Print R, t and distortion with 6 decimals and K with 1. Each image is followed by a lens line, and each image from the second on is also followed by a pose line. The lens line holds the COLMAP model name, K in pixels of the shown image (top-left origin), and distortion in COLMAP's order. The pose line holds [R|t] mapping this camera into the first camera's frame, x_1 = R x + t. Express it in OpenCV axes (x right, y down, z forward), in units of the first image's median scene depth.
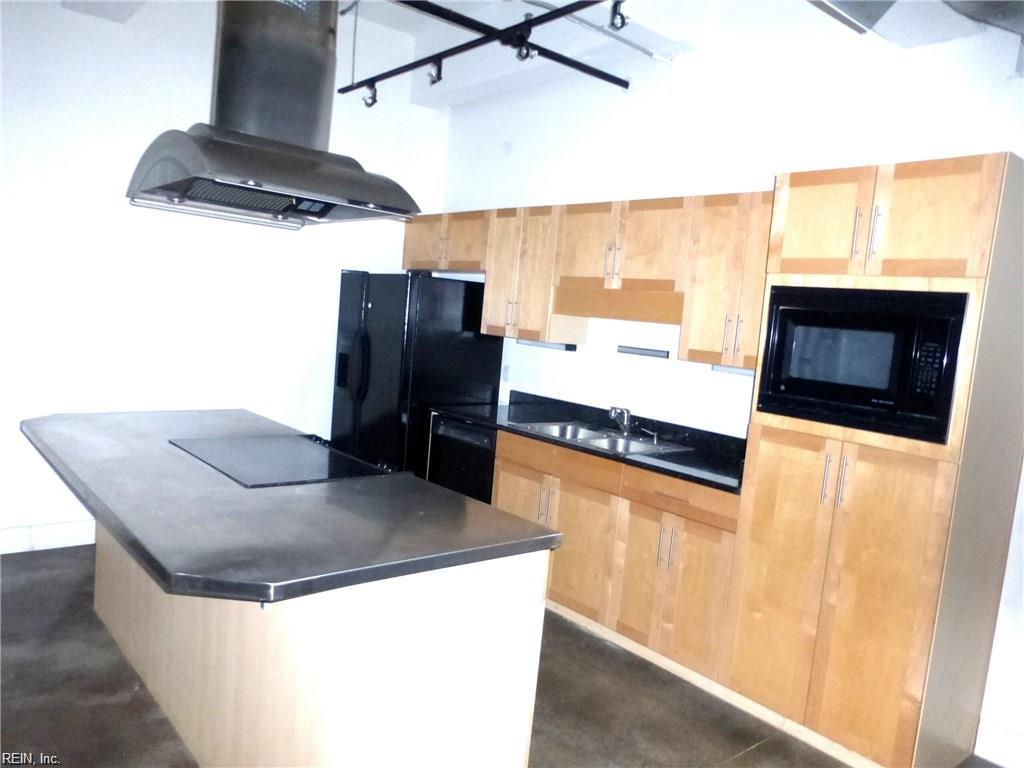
lens RADIAL K [[756.8, 0, 534.8], [0, 756.8, 380.8], [0, 0, 1]] dist [-0.035820, 0.021904]
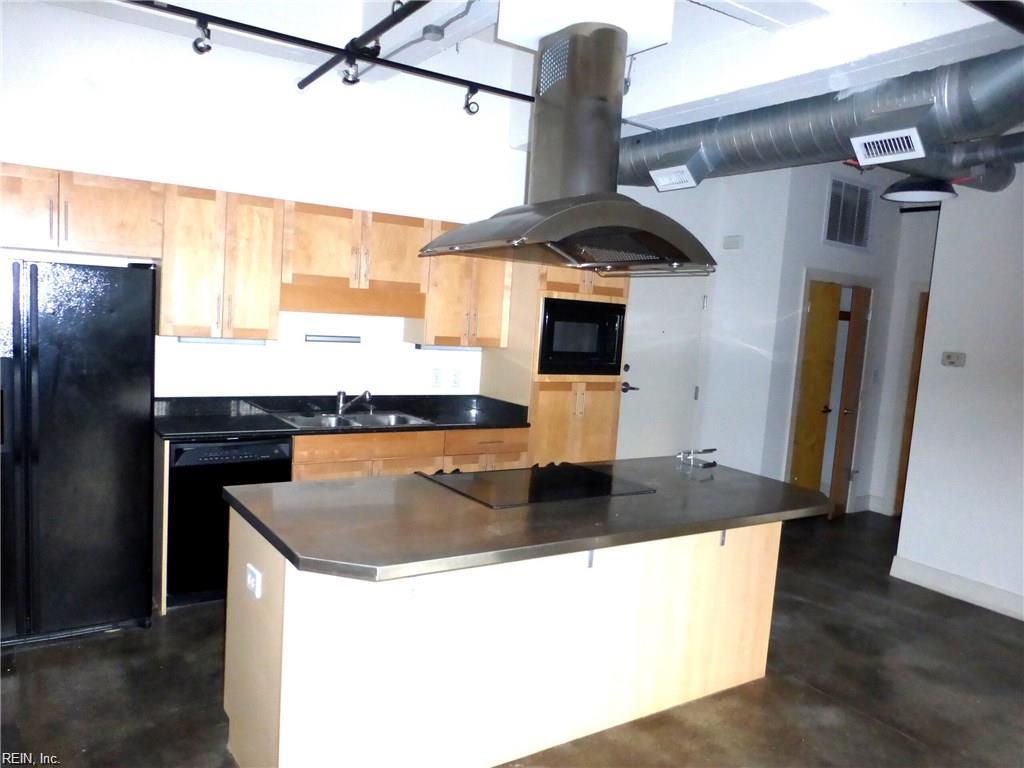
lens RADIAL K [[756.8, 0, 511.6], [0, 756.8, 377.4], [0, 0, 1]] dist [-0.035820, 0.021904]
pose [[0.133524, -0.167808, 0.976735, -1.006520], [0.032232, 0.985774, 0.164955, -0.172314], [-0.990521, 0.009457, 0.137033, 0.632967]]
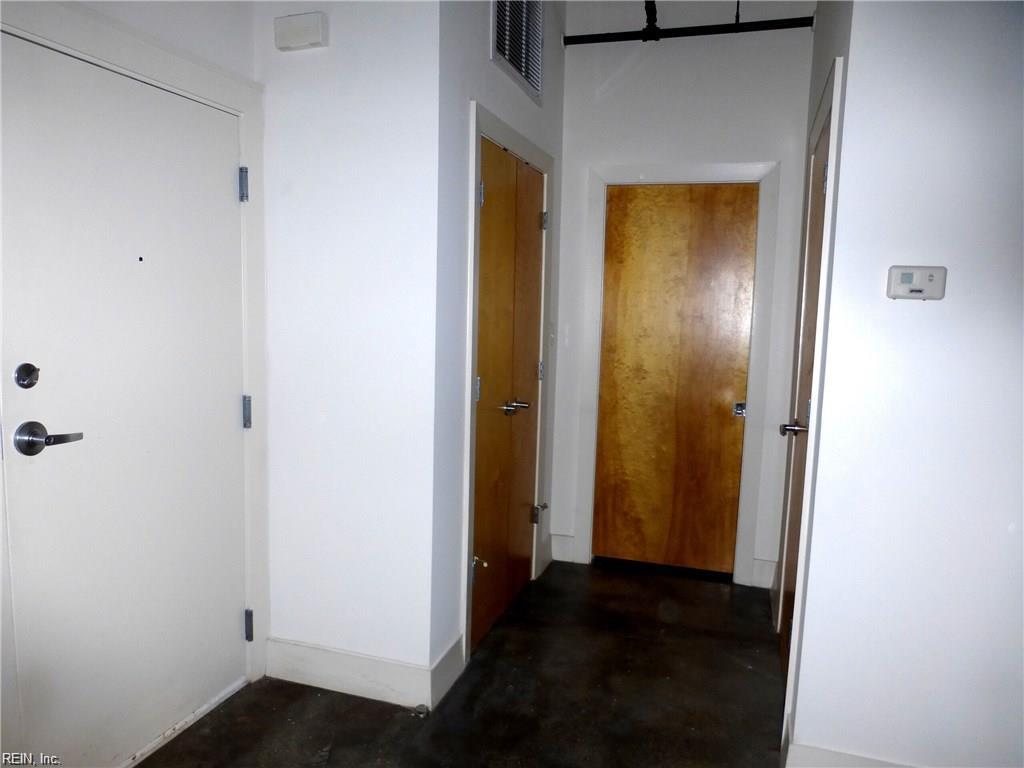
lens RADIAL K [[756.8, 0, 518.6], [0, 756.8, 376.8], [0, 0, 1]] dist [-0.035820, 0.021904]
pose [[-0.522622, -0.192144, 0.830630, 0.006408], [0.007906, 0.973139, 0.230084, -0.031797], [-0.852528, 0.126814, -0.507065, 0.585866]]
